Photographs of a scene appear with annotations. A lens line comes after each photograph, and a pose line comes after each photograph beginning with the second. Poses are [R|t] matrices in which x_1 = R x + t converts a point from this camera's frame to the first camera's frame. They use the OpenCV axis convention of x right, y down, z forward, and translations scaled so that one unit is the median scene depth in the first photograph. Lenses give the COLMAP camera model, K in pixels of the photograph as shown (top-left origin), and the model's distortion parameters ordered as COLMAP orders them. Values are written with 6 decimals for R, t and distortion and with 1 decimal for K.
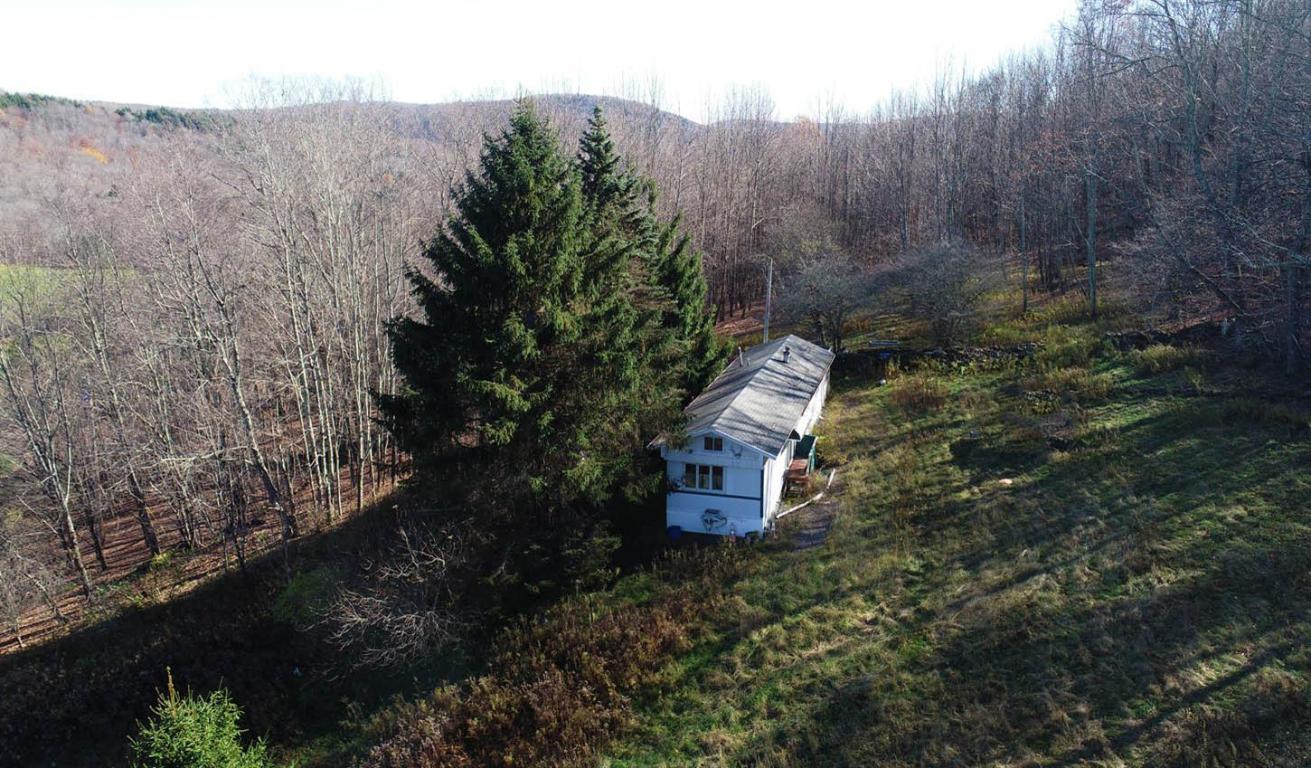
lens RADIAL K [[956.0, 0, 655.5], [0, 956.0, 384.0], [0, 0, 1]] dist [-0.002094, 0.000795]
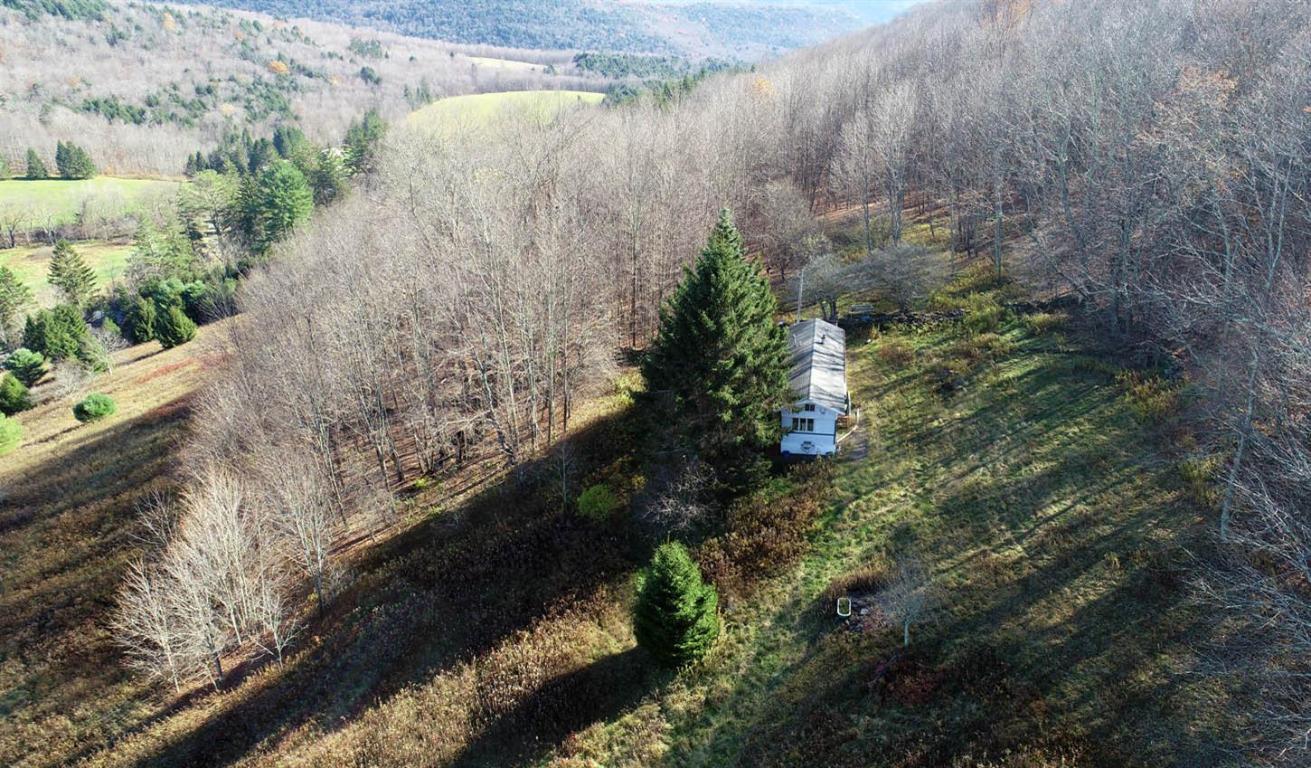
lens RADIAL K [[956.0, 0, 655.5], [0, 956.0, 384.0], [0, 0, 1]] dist [-0.002094, 0.000795]
pose [[0.994291, -0.051092, 0.093673, -0.442072], [0.039021, 0.991206, 0.126447, -0.248116], [-0.099309, -0.122070, 0.987541, -0.870871]]
